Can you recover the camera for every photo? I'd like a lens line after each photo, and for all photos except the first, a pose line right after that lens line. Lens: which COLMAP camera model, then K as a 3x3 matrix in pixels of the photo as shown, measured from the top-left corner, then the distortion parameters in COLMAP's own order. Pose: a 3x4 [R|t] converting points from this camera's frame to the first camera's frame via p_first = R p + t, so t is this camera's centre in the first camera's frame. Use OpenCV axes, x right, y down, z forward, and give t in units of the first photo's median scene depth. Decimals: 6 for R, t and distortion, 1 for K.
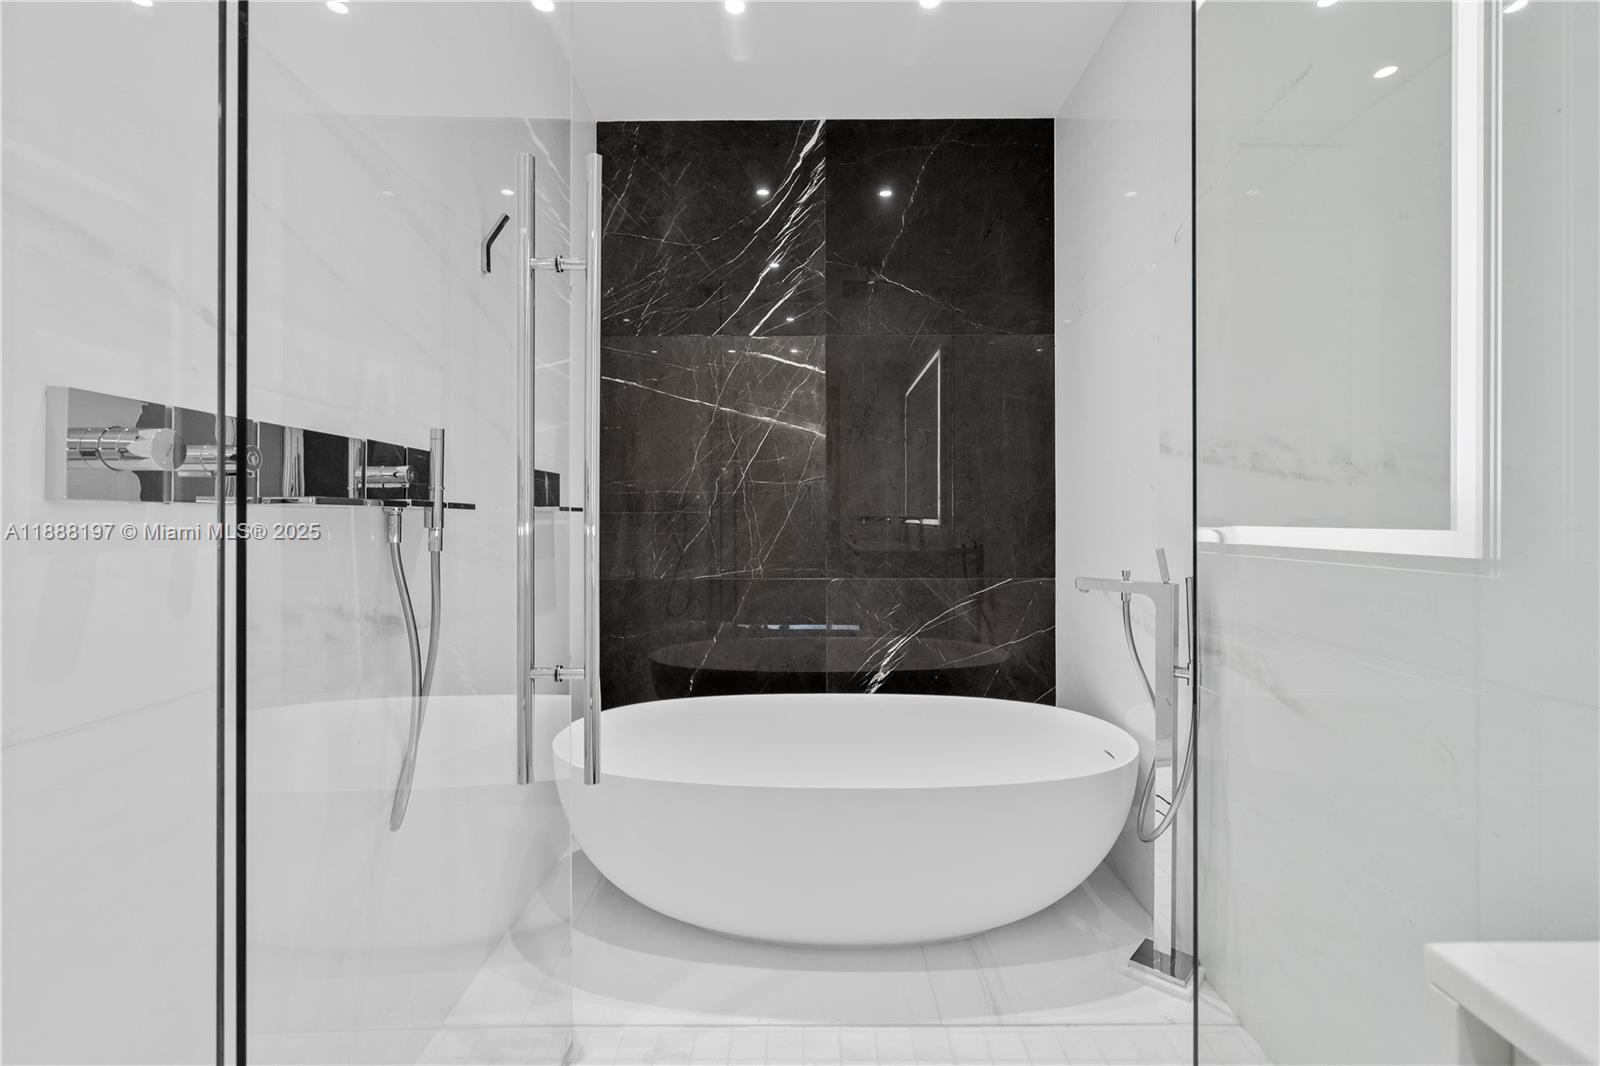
lens RADIAL K [[734.0, 0, 802.3], [0, 734.0, 517.2], [0, 0, 1]] dist [-0.004468, 0.003219]
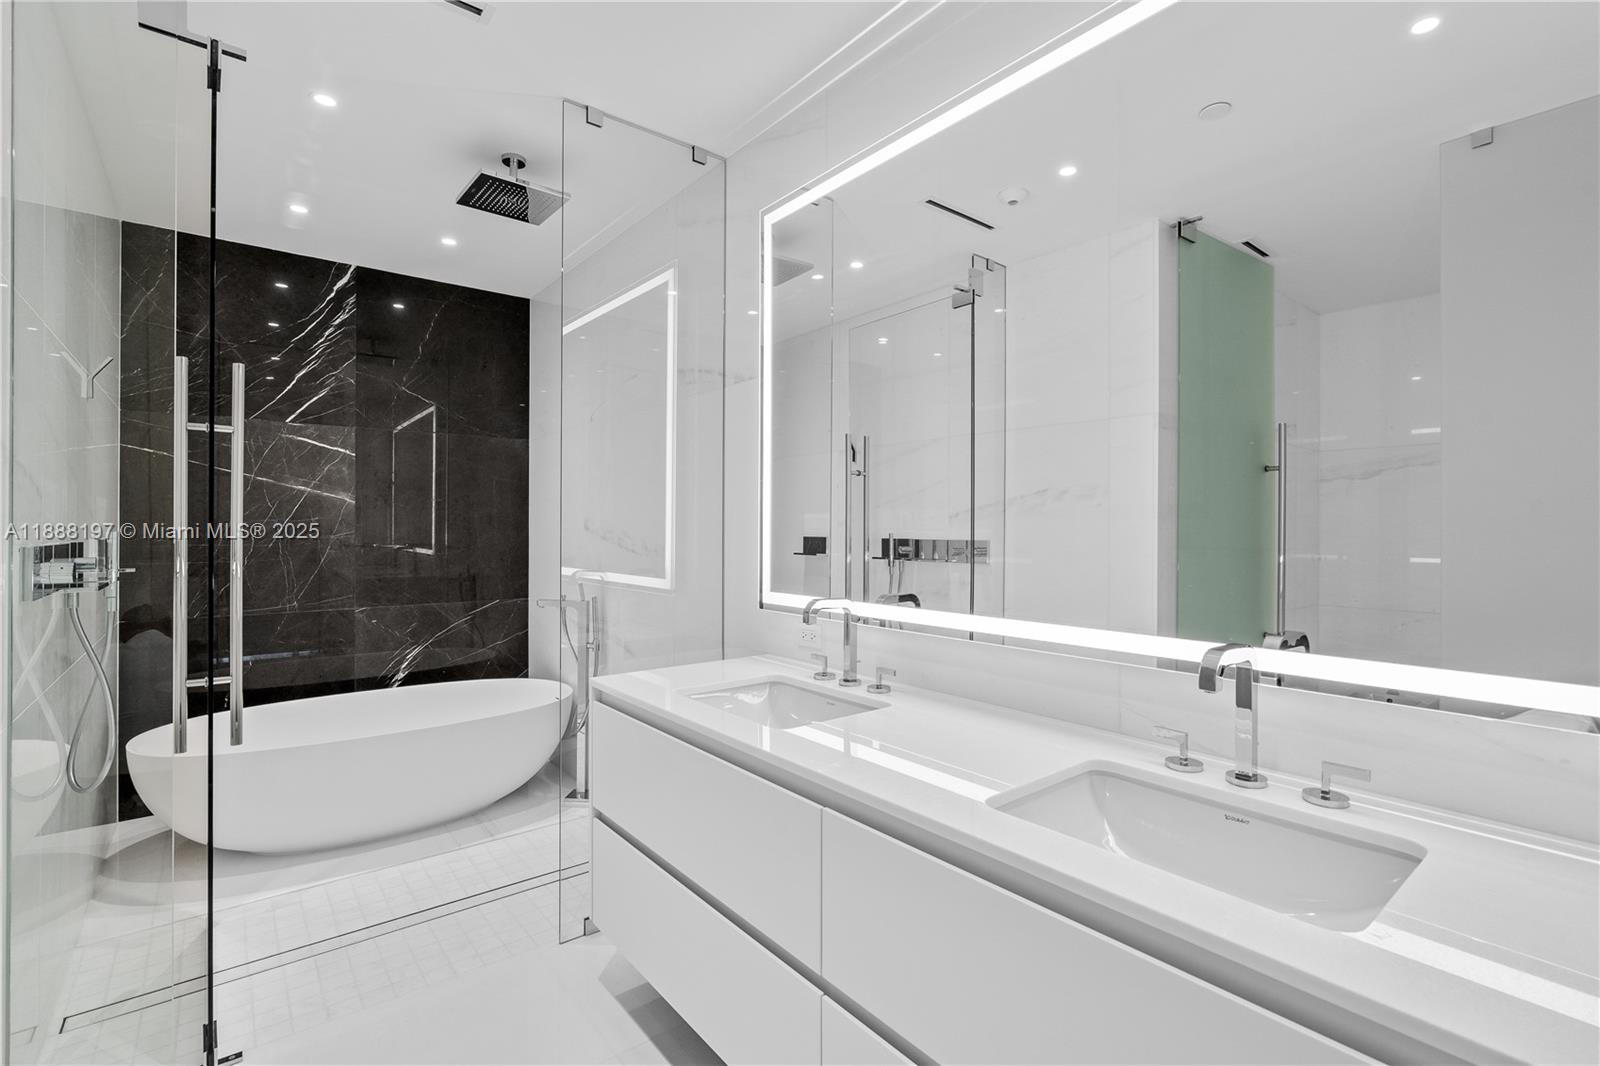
lens RADIAL K [[734.0, 0, 811.6], [0, 734.0, 523.8], [0, 0, 1]] dist [-0.004468, 0.003219]
pose [[0.773294, 0.006016, 0.634019, -0.172016], [-0.004252, 0.999982, -0.004303, -0.068693], [-0.634033, 0.000631, 0.773306, -0.564660]]
